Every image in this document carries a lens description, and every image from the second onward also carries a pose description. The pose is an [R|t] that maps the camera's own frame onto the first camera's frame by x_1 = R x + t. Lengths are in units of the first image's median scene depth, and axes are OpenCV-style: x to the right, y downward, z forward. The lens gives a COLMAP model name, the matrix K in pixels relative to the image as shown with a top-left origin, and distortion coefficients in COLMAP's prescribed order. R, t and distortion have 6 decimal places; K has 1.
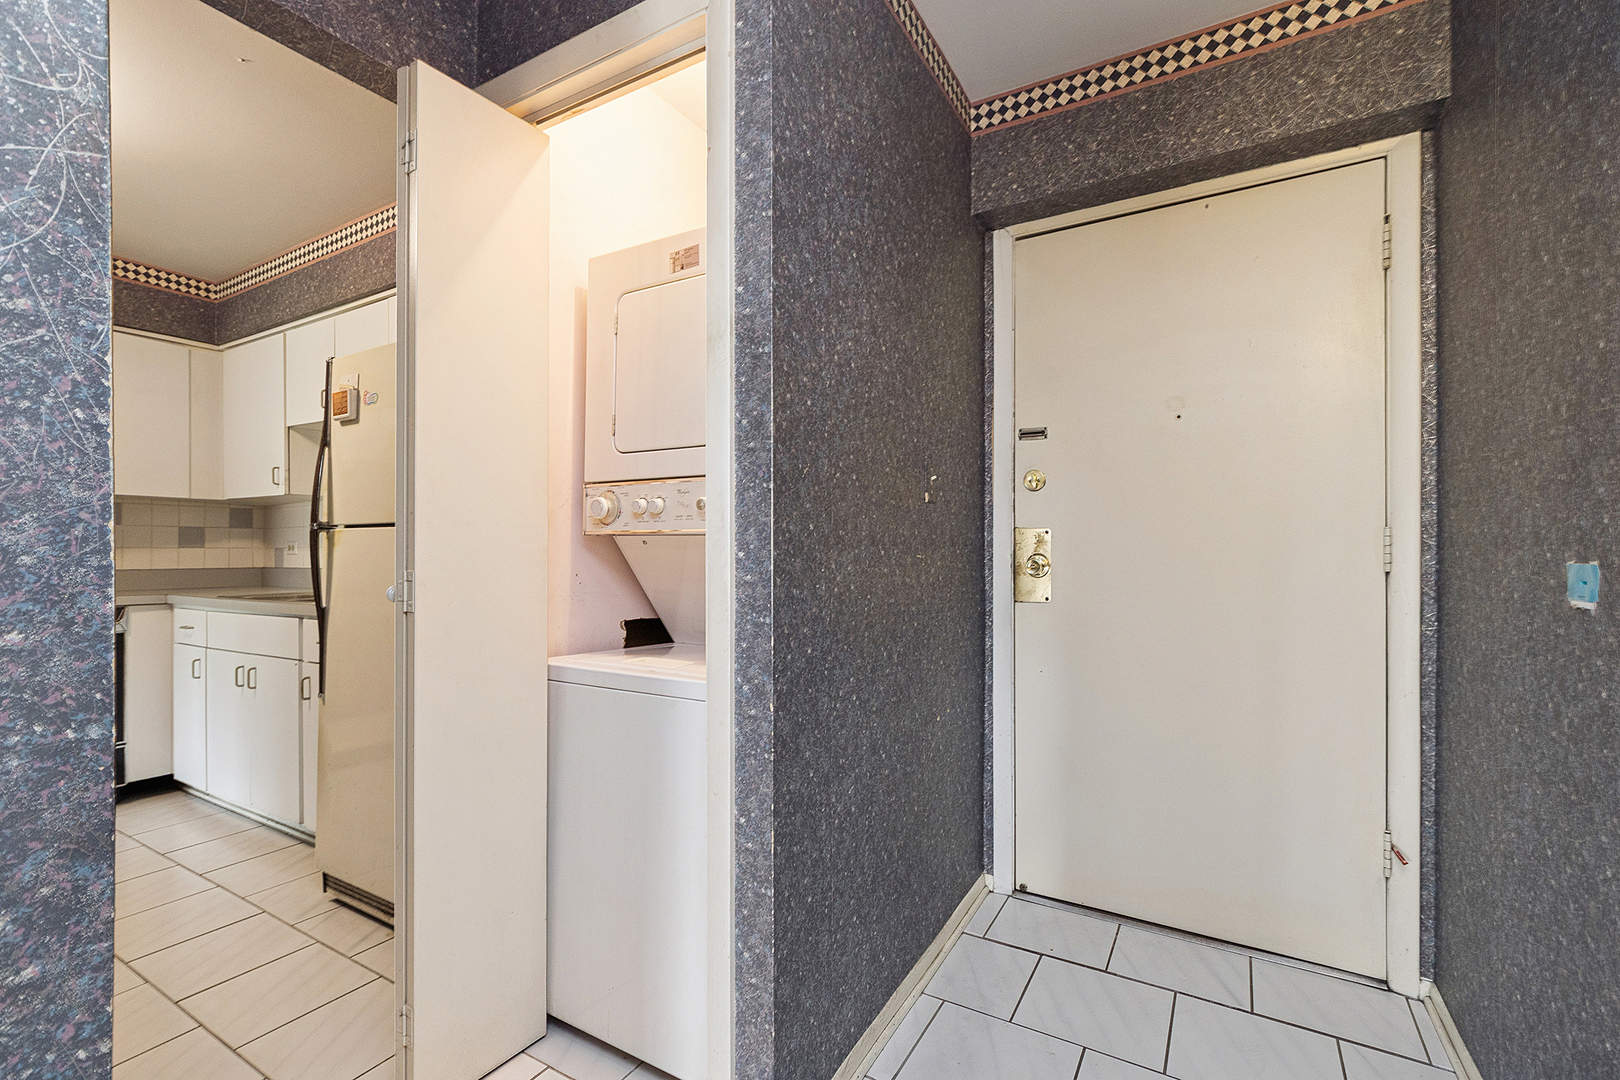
lens RADIAL K [[742.3, 0, 809.5], [0, 742.3, 543.1], [0, 0, 1]] dist [-0.003516, -0.000438]
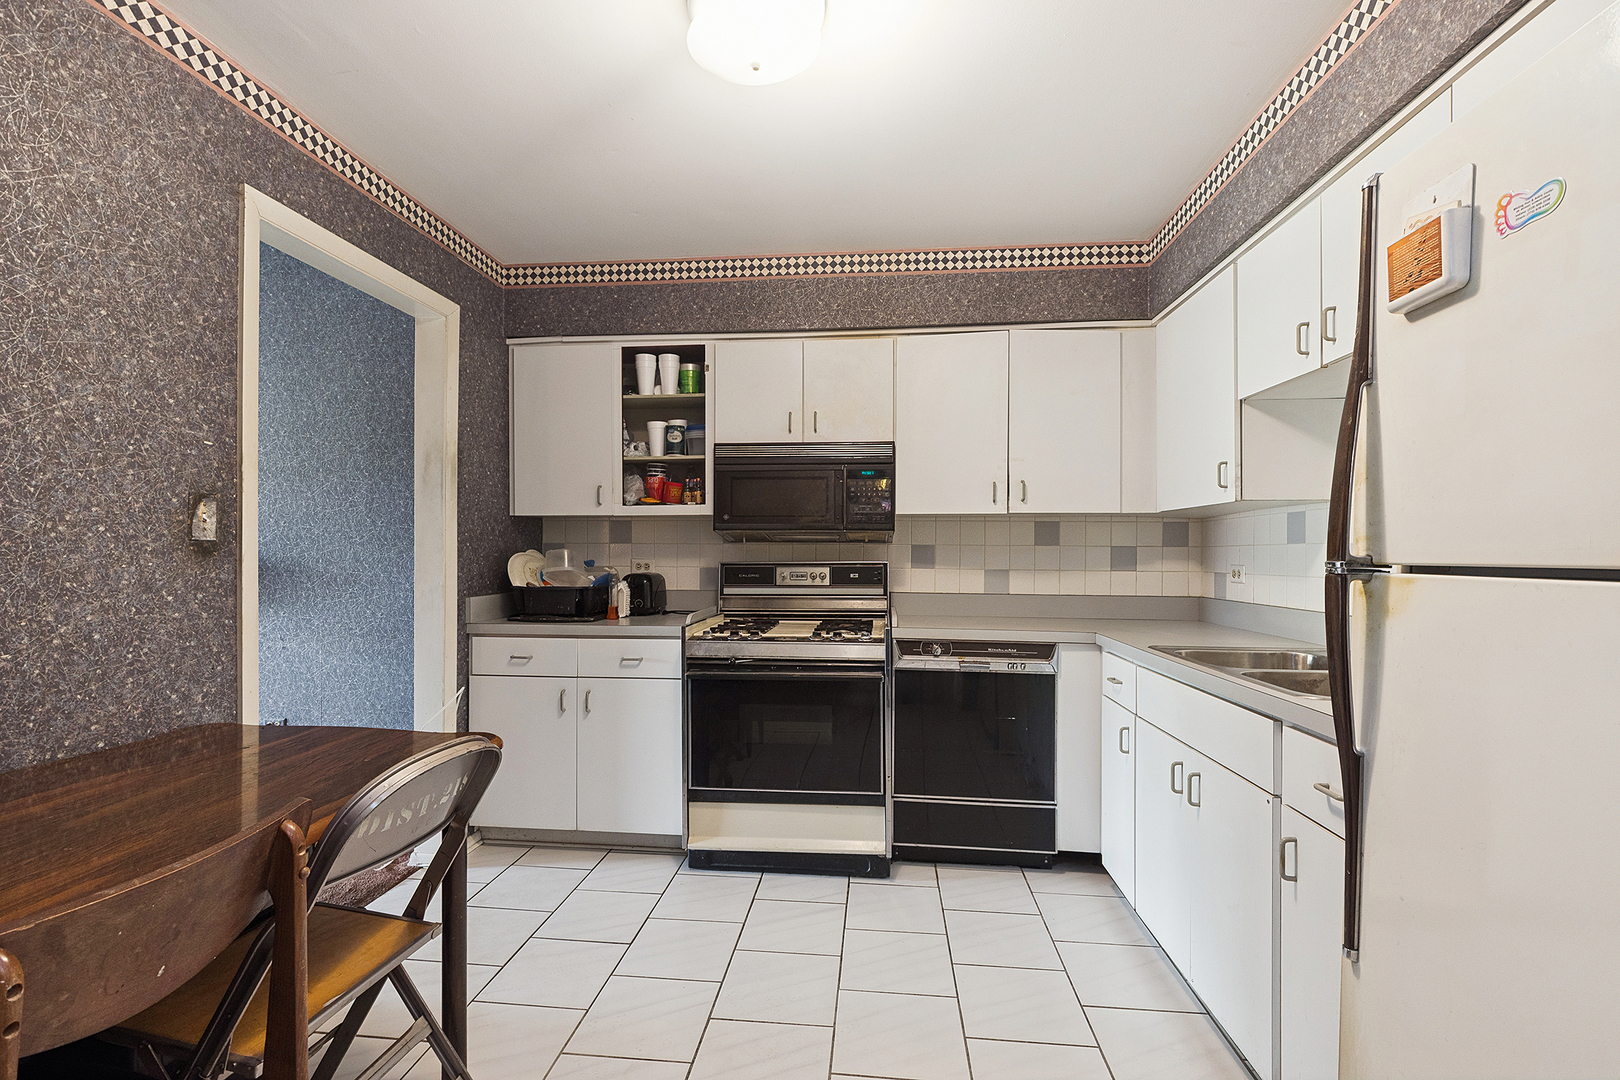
lens RADIAL K [[742.3, 0, 809.5], [0, 742.3, 543.1], [0, 0, 1]] dist [-0.003516, -0.000438]
pose [[0.448147, -0.002549, -0.893956, -0.287267], [-0.004965, 0.999973, -0.005340, -0.022764], [0.893946, 0.006832, 0.448122, 0.361321]]
